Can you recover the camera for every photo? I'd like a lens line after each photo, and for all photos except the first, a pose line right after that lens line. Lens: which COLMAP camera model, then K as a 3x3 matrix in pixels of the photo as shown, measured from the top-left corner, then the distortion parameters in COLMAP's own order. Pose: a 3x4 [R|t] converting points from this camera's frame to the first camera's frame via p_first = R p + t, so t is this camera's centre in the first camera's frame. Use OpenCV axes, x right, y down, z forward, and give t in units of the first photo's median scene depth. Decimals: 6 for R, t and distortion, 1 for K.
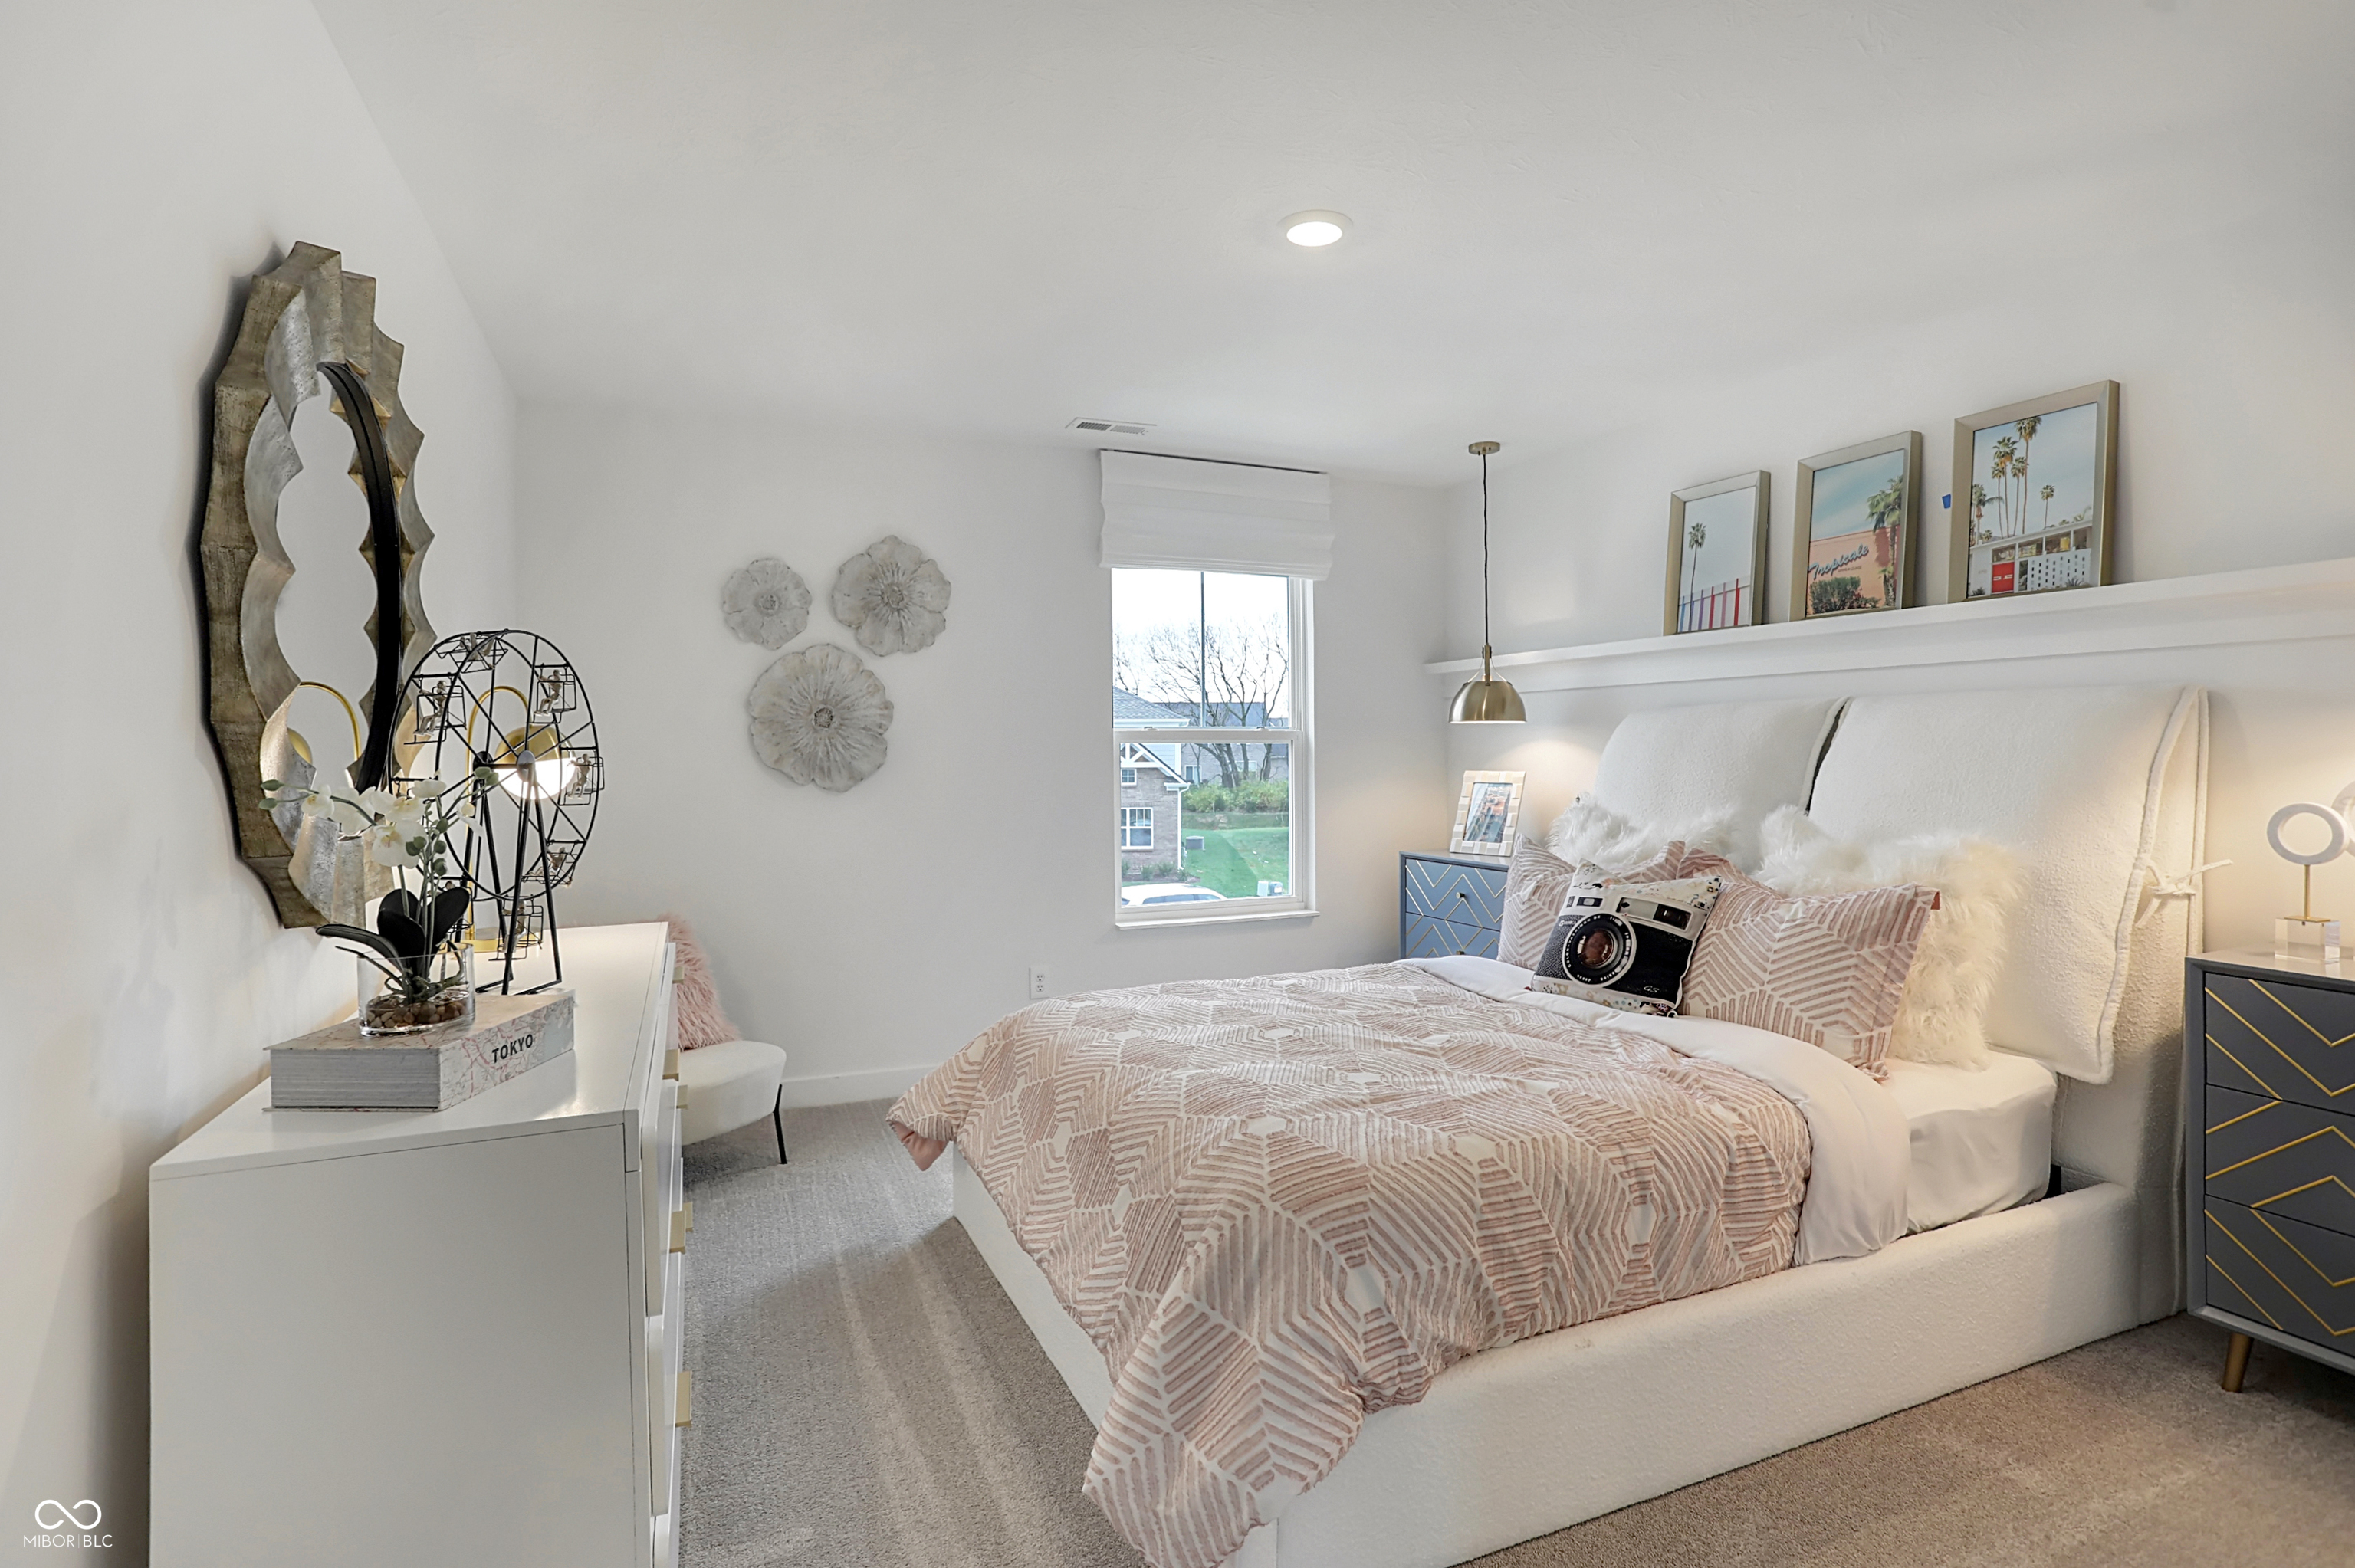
lens RADIAL K [[1162.0, 0, 1224.0], [0, 1162.0, 753.2], [0, 0, 1]] dist [-0.042813, 0.074212]
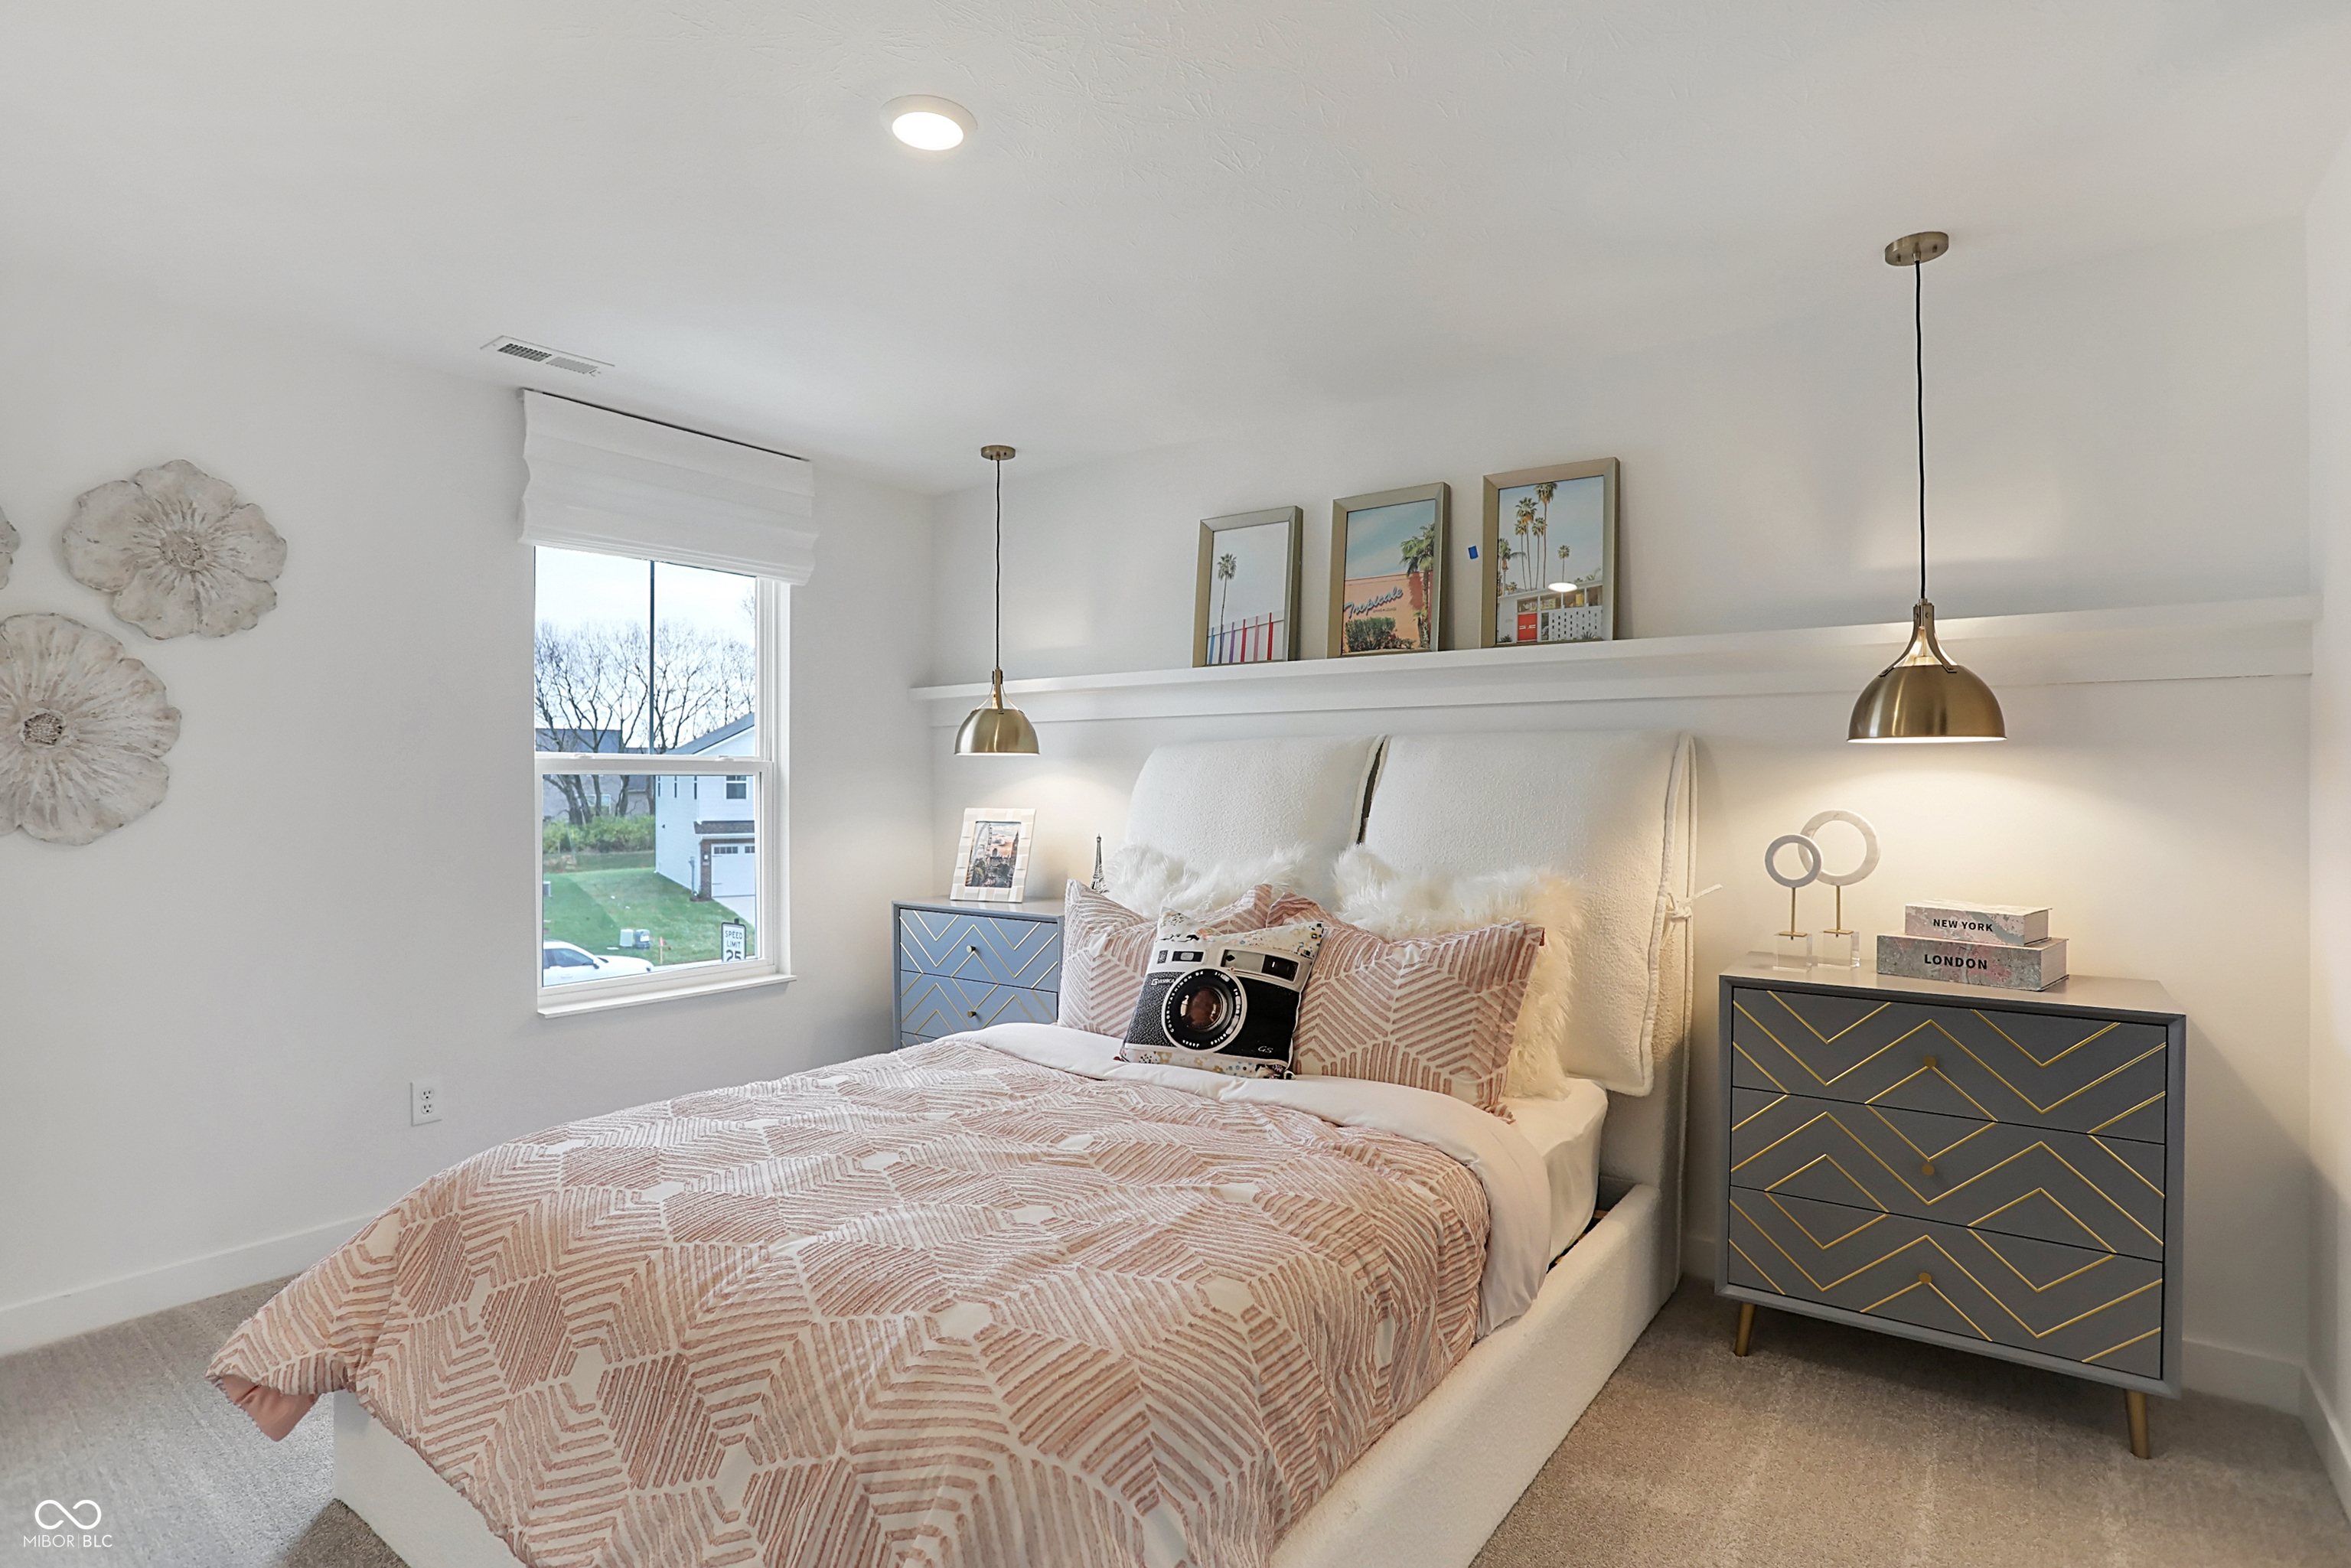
lens RADIAL K [[1167.1, 0, 1172.2], [0, 1167.1, 773.4], [0, 0, 1]] dist [-0.059260, 0.032536]
pose [[0.883413, 0.009995, 0.468488, -0.122223], [-0.004294, 0.999903, -0.013234, -0.000846], [-0.468575, 0.009680, 0.883371, 0.213429]]
